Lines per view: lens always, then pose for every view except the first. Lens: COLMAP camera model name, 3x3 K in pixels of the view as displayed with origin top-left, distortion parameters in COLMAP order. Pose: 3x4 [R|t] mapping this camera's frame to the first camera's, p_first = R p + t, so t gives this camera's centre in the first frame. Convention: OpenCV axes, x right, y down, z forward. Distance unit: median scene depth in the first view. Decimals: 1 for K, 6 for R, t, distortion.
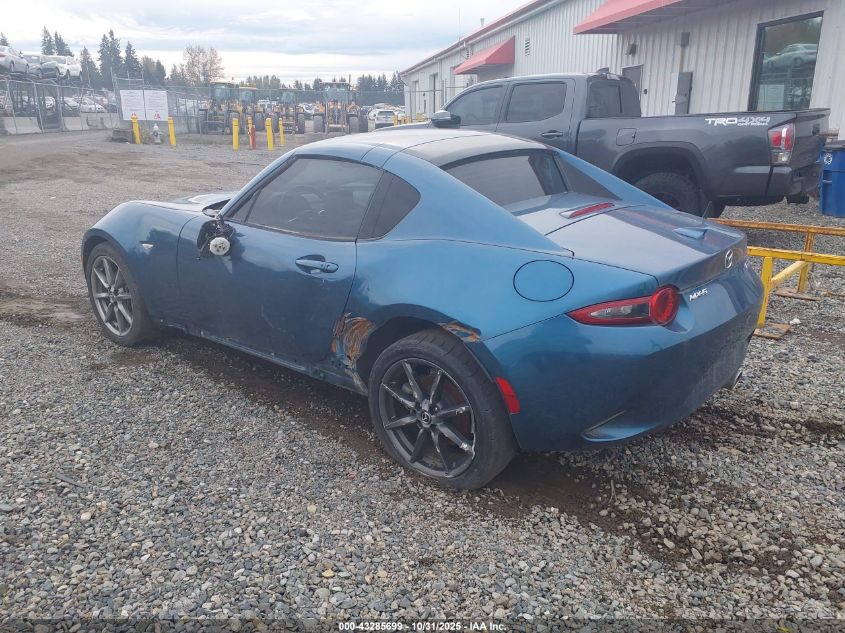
lens RADIAL K [[680.4, 0, 423.0], [0, 680.4, 315.2], [0, 0, 1]] dist [0.010223, 0.002202]
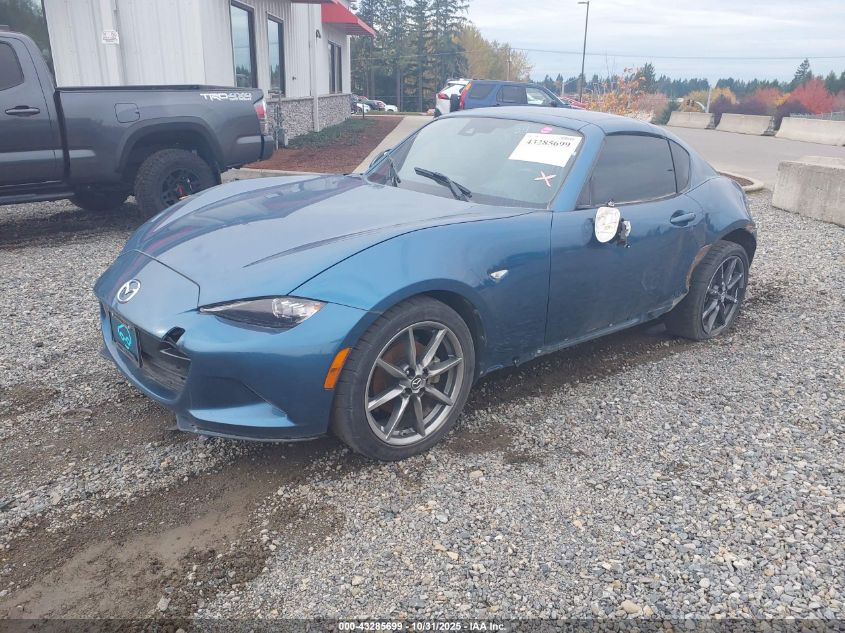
lens RADIAL K [[680.4, 0, 423.6], [0, 680.4, 318.9], [0, 0, 1]] dist [0.010223, 0.002202]
pose [[0.168825, -0.300704, 0.938656, -0.633509], [0.258267, 0.932548, 0.252296, -0.147343], [-0.951208, 0.199830, 0.235099, 0.518413]]
